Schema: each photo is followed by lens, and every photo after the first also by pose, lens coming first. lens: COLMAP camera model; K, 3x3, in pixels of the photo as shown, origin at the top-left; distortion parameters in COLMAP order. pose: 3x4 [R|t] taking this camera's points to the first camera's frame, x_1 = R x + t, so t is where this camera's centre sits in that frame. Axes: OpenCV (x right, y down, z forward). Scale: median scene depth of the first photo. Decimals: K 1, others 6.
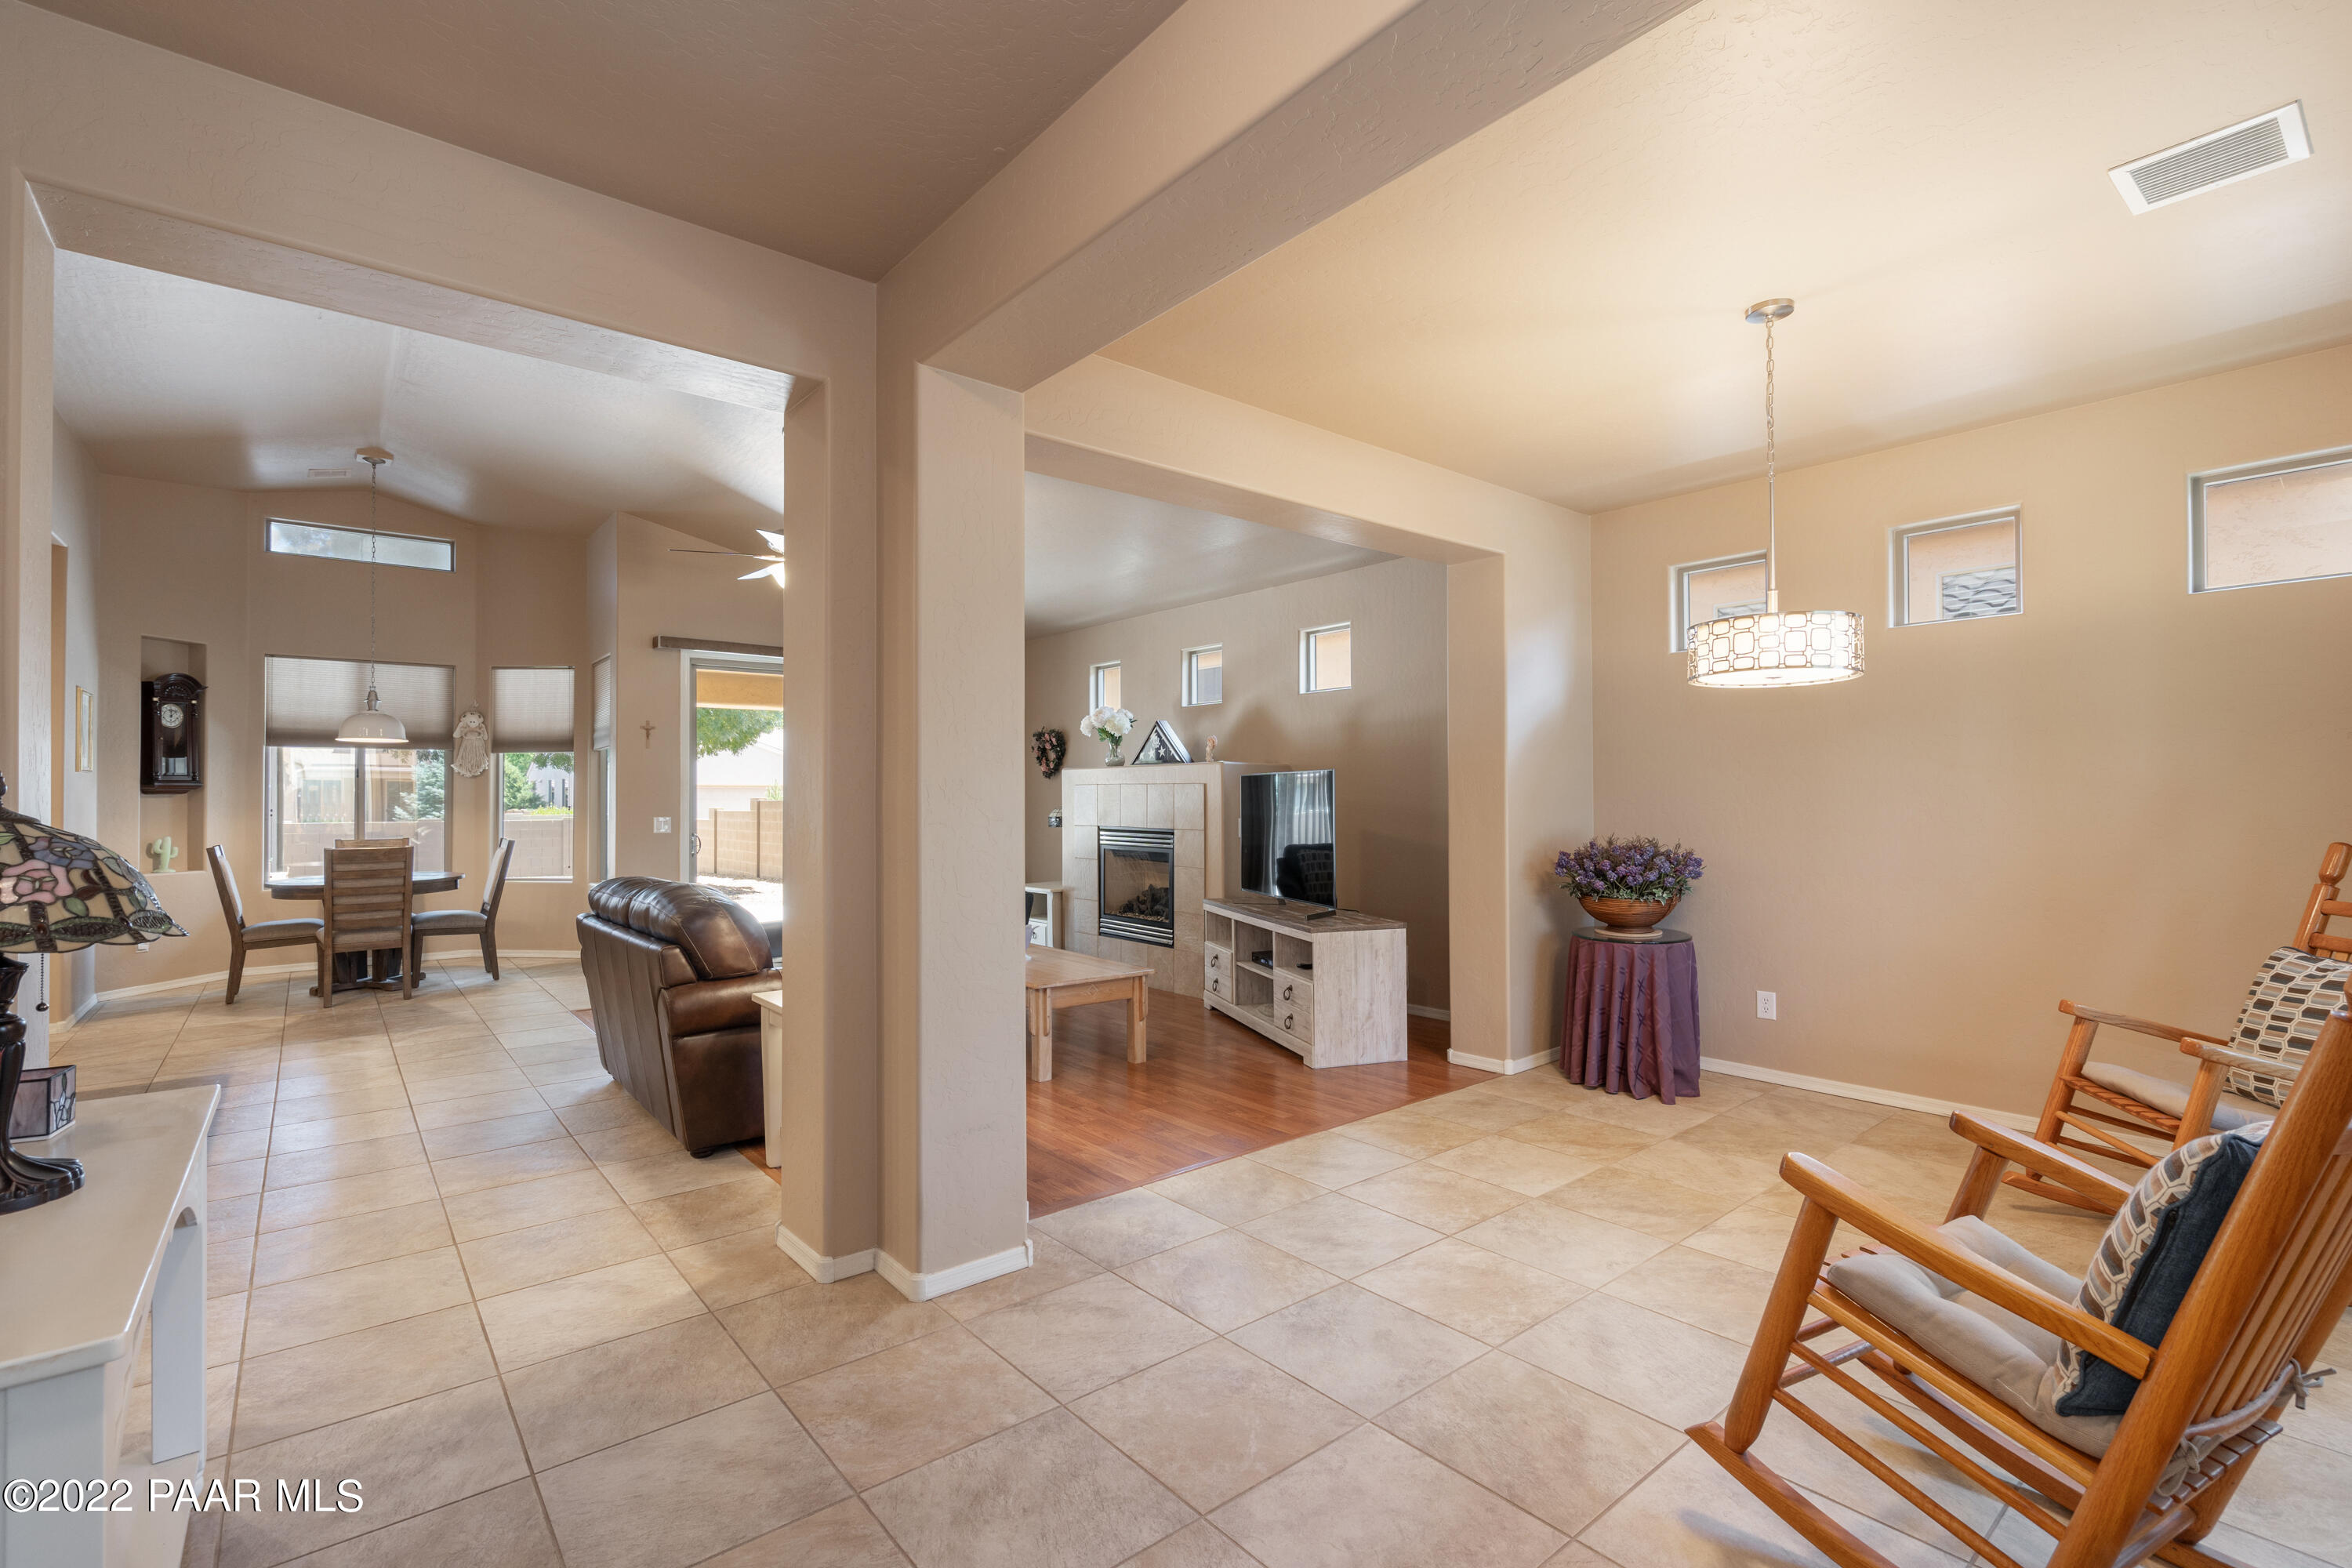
lens RADIAL K [[1050.8, 0, 1168.3], [0, 1050.8, 796.3], [0, 0, 1]] dist [-0.002275, 0.000039]
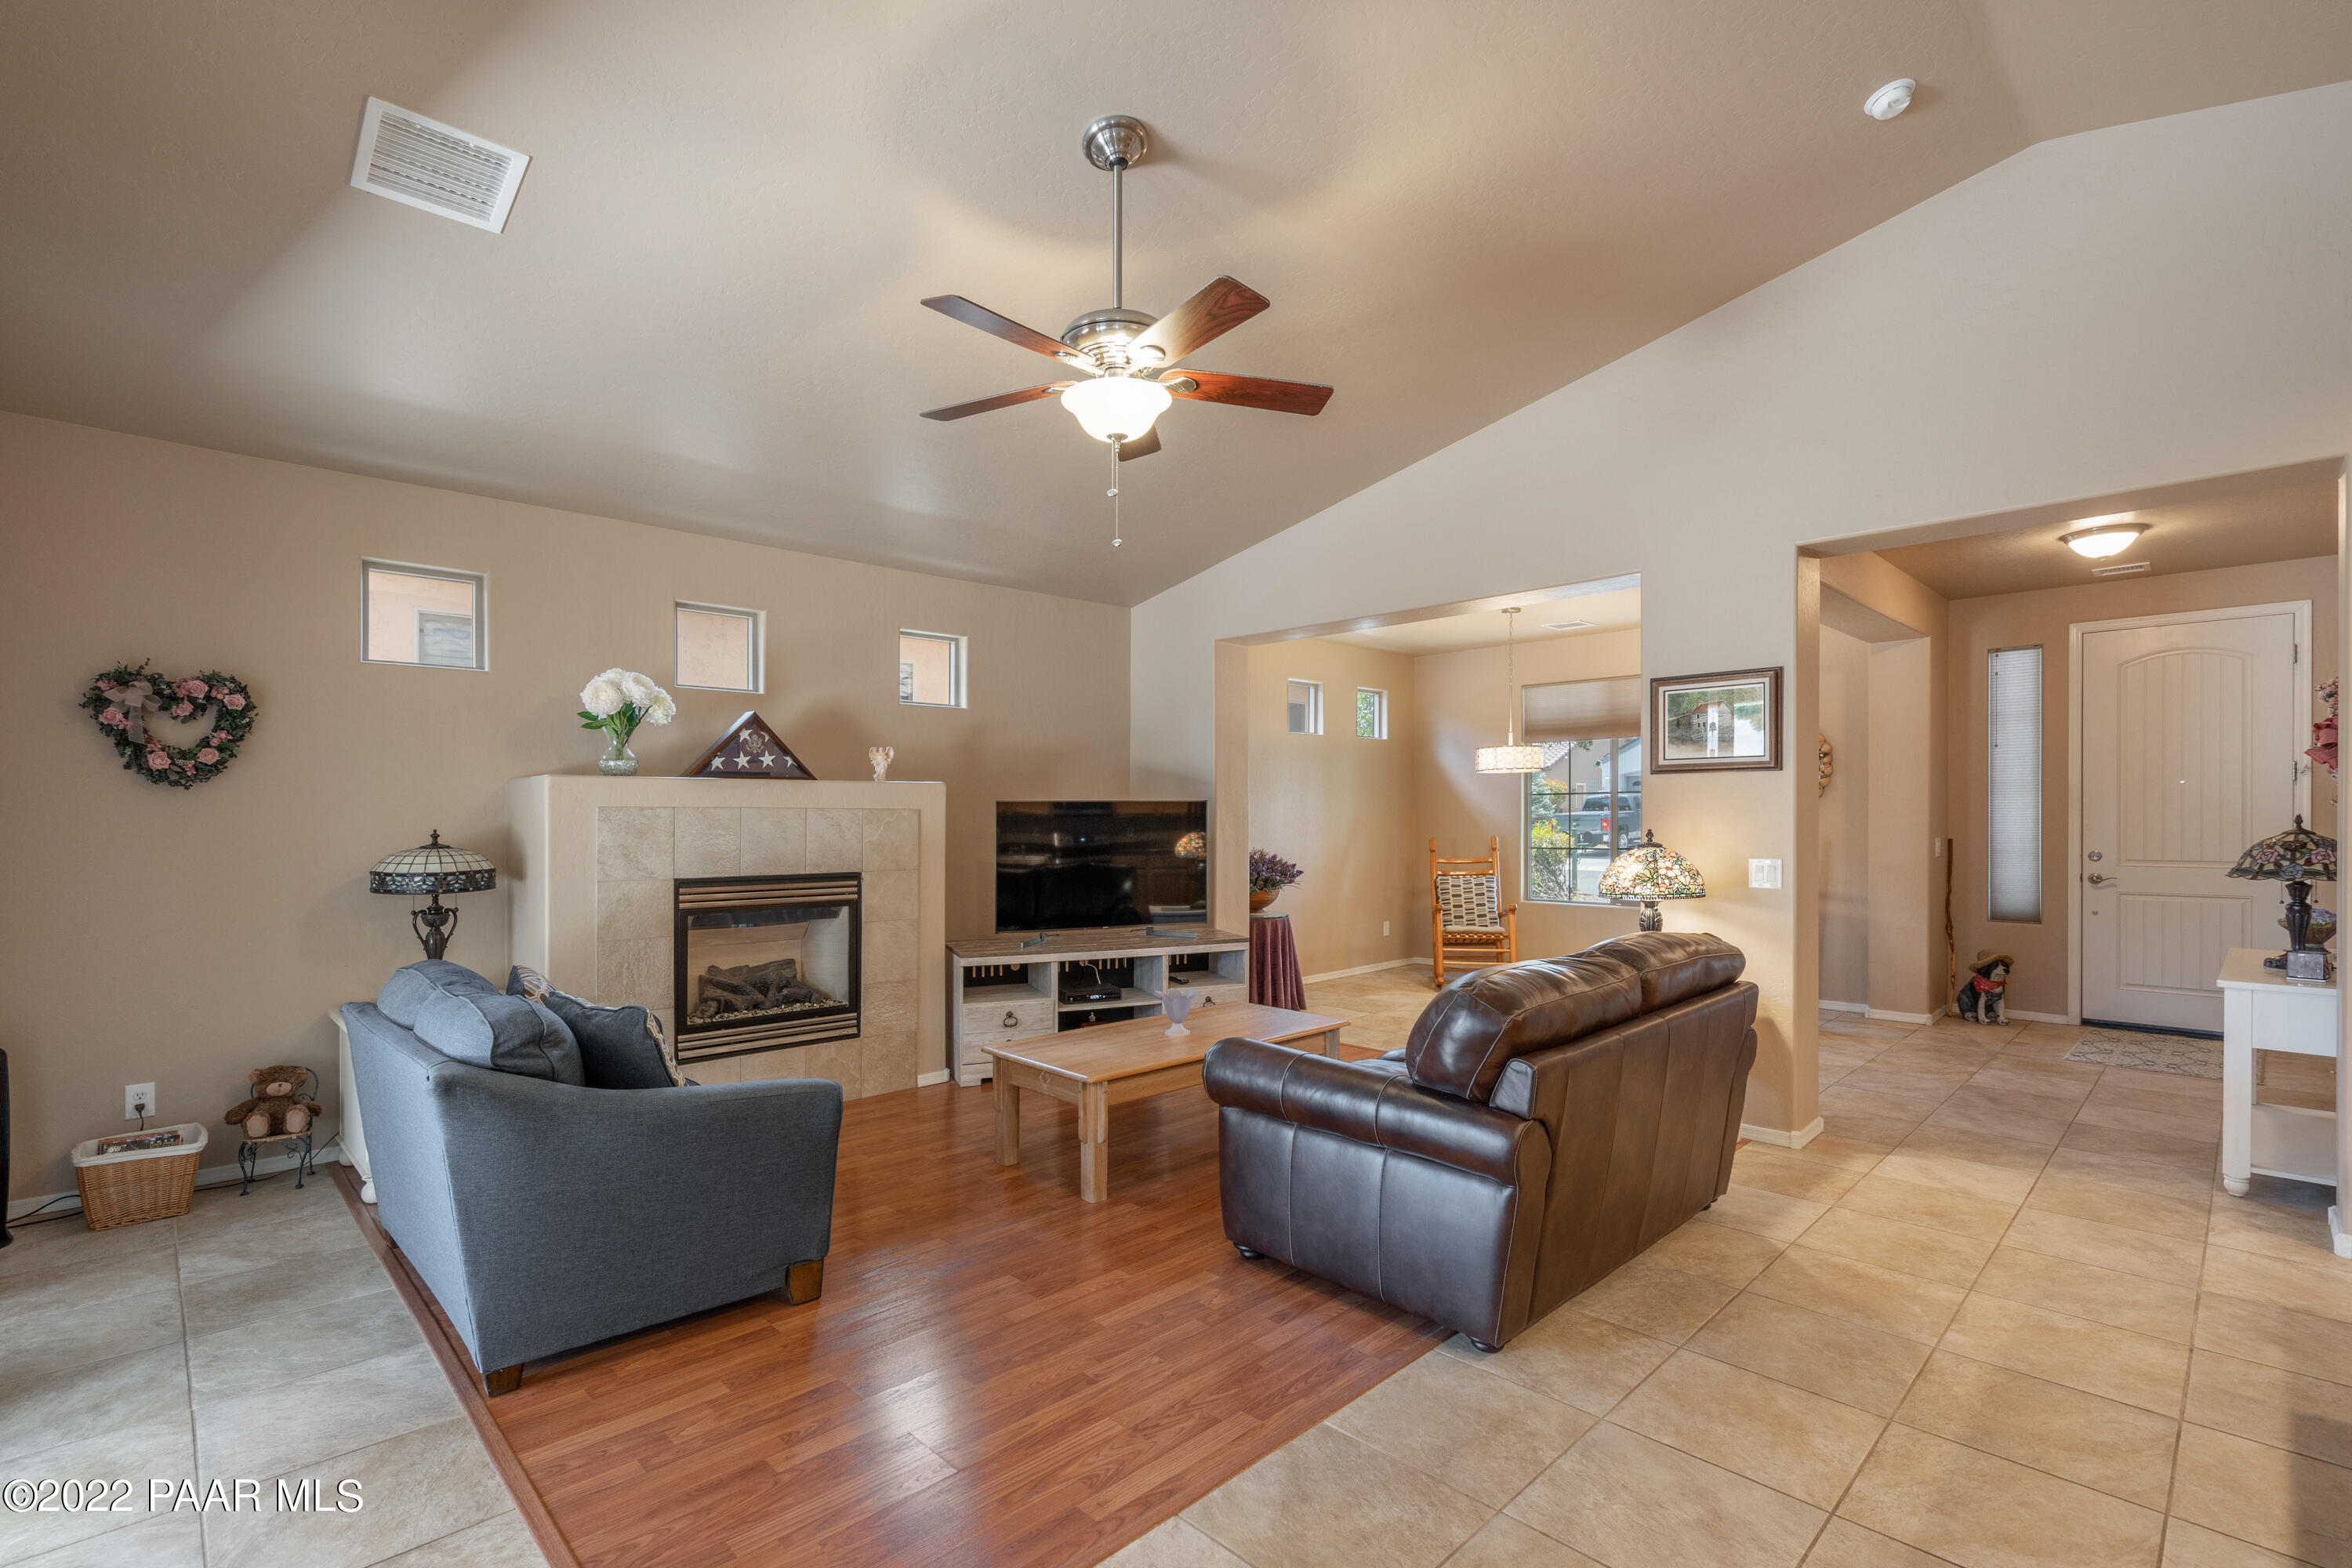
lens RADIAL K [[1065.4, 0, 1173.3], [0, 1065.4, 816.5], [0, 0, 1]] dist [-0.004272, 0.001434]
pose [[-0.088020, 0.001507, 0.996118, -0.741617], [0.001743, 0.999998, -0.001359, -0.005029], [-0.996117, 0.001616, -0.088022, 0.850084]]
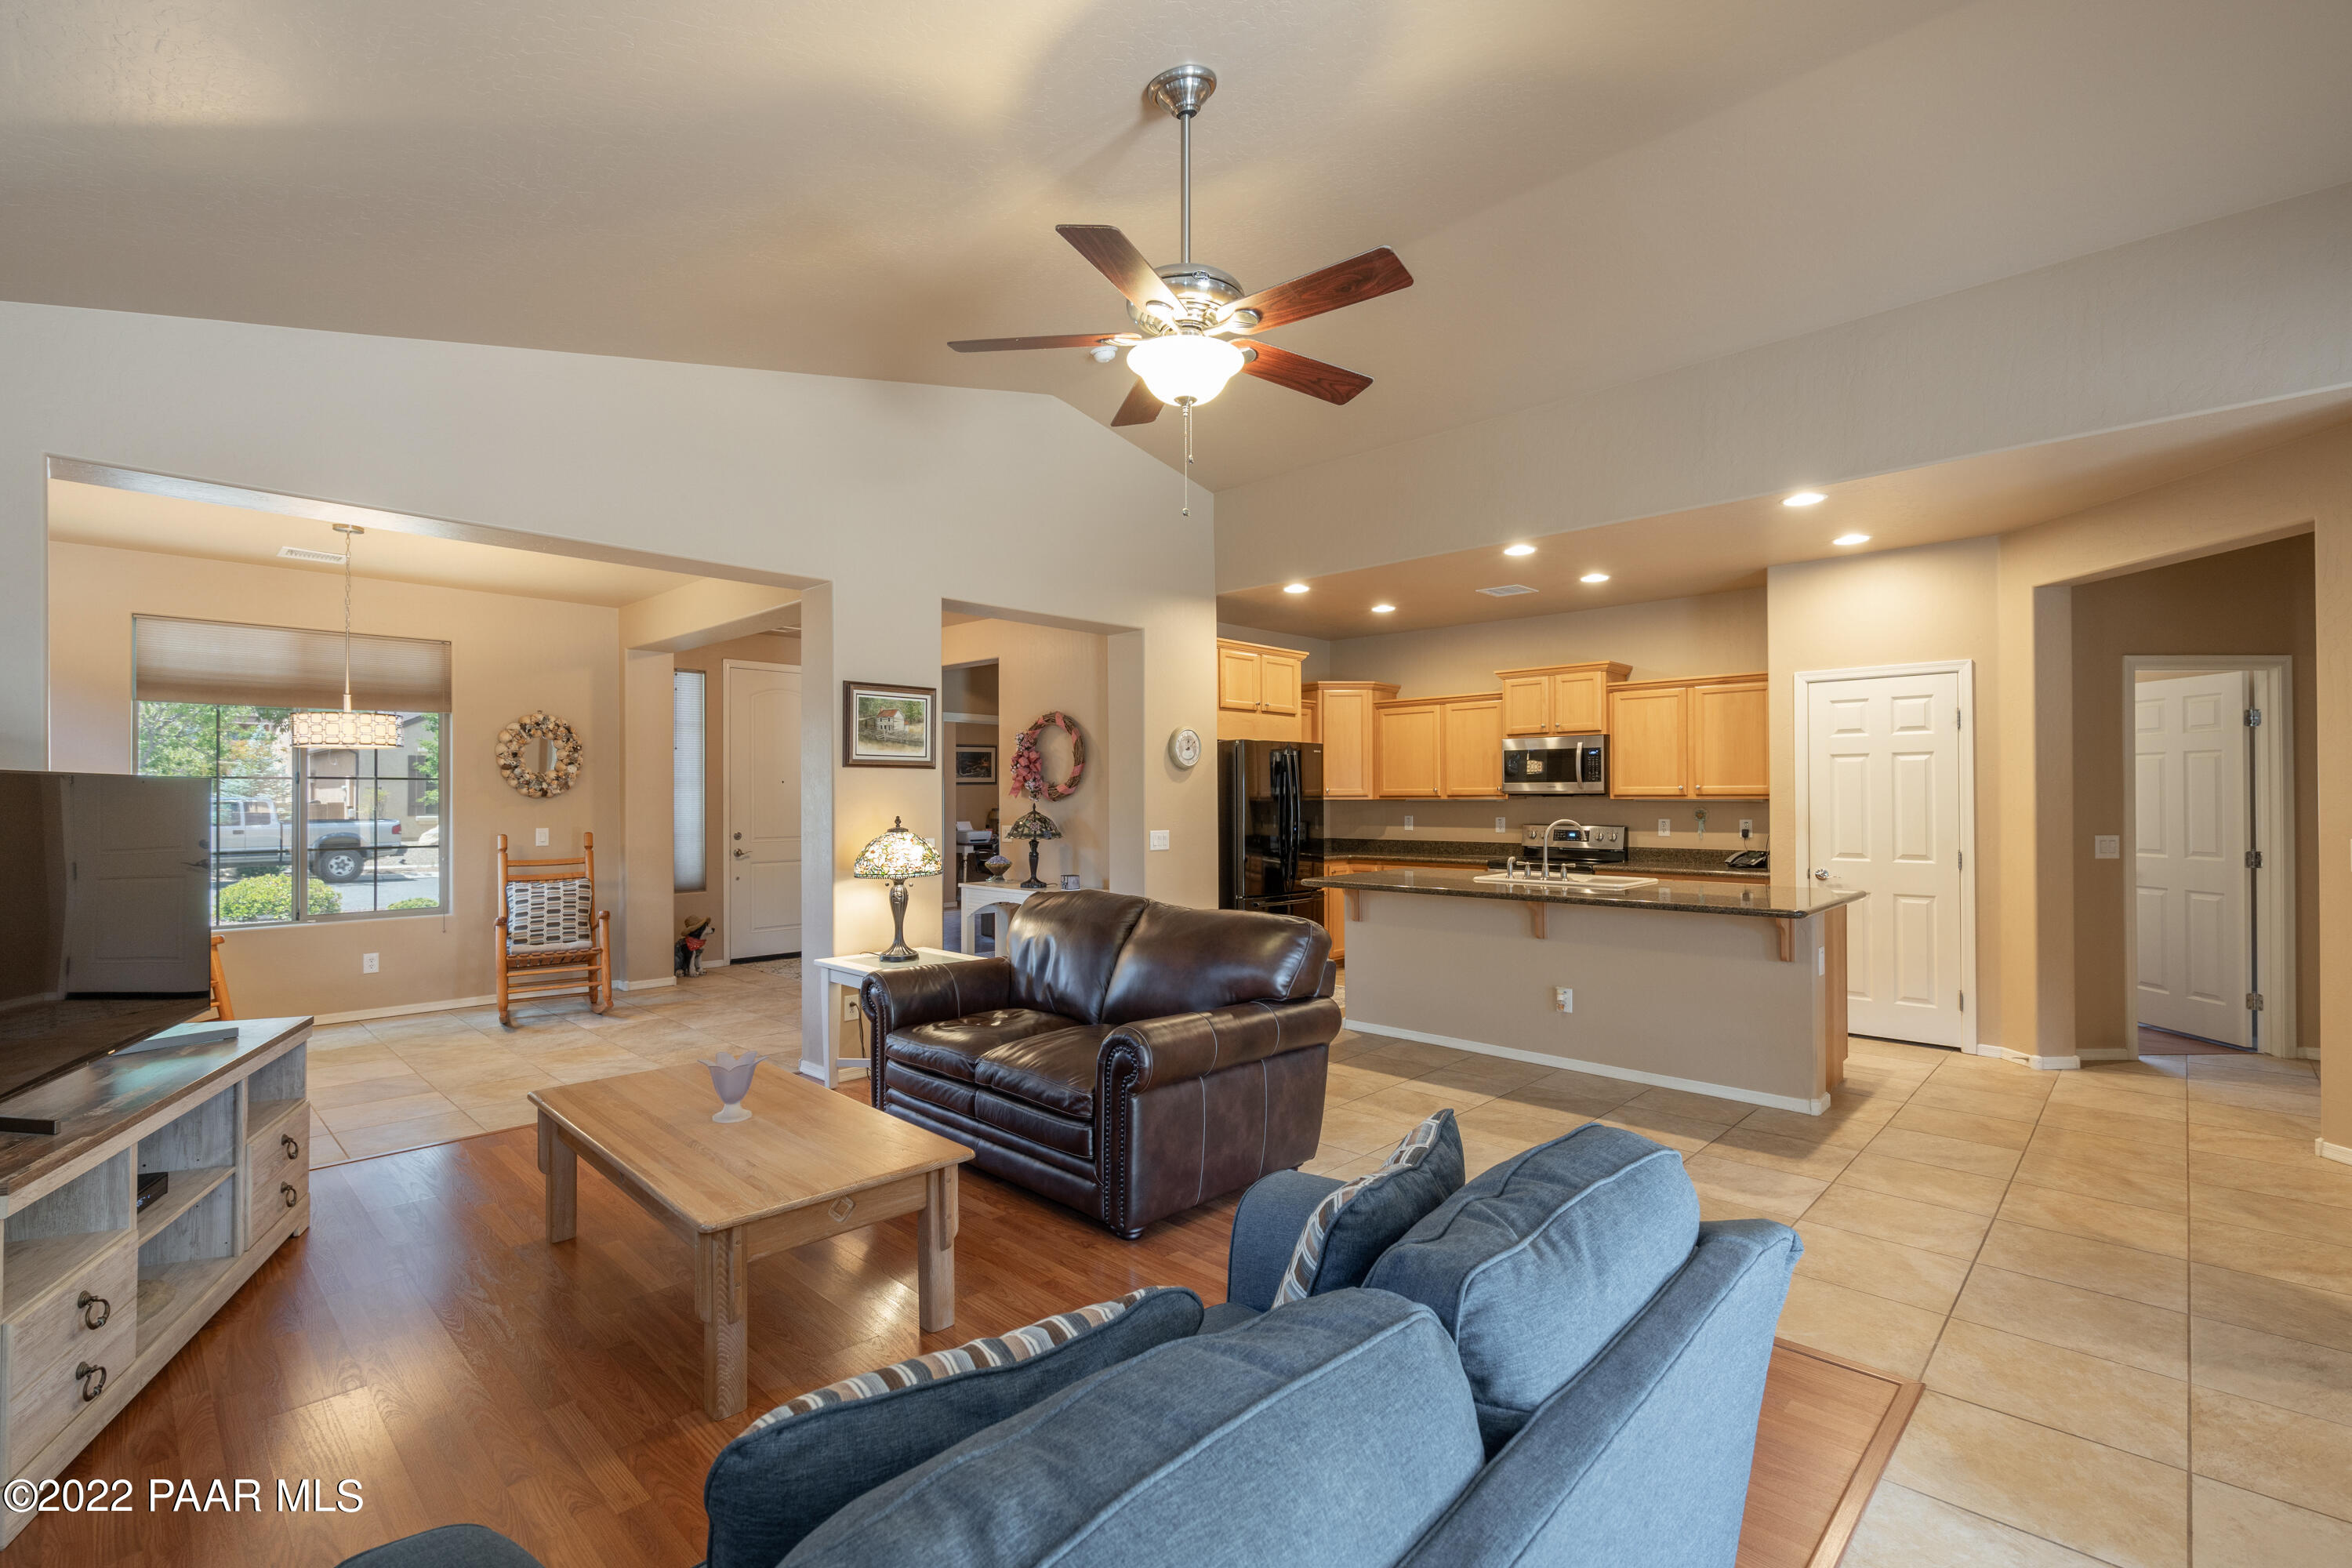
lens RADIAL K [[1050.8, 0, 1168.3], [0, 1050.8, 796.3], [0, 0, 1]] dist [-0.002275, 0.000039]
pose [[-0.993025, 0.006051, -0.117747, -0.239008], [0.006816, 0.999958, -0.006090, -0.005698], [0.117705, -0.006850, -0.993025, 1.244239]]
